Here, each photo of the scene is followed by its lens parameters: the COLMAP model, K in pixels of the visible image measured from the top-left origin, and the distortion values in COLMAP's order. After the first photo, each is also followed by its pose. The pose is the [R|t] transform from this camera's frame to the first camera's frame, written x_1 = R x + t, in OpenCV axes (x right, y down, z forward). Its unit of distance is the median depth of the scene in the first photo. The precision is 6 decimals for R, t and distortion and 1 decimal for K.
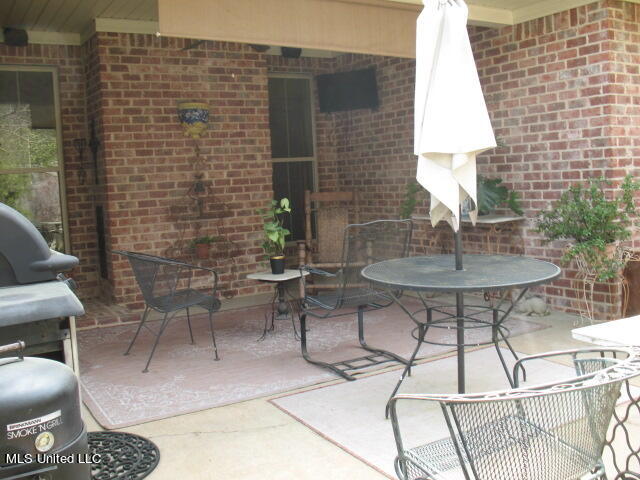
lens RADIAL K [[645.6, 0, 320.7], [0, 645.6, 232.0], [0, 0, 1]] dist [-0.162813, 0.192139]
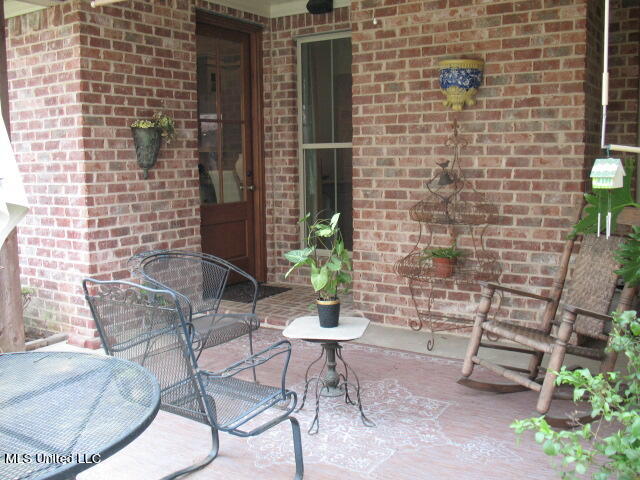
lens RADIAL K [[645.6, 0, 320.7], [0, 645.6, 232.0], [0, 0, 1]] dist [-0.162813, 0.192139]
pose [[0.456497, 0.146382, -0.877601, 0.384533], [-0.086631, 0.988999, 0.119901, -0.084875], [0.885497, 0.021293, 0.464156, 0.545198]]
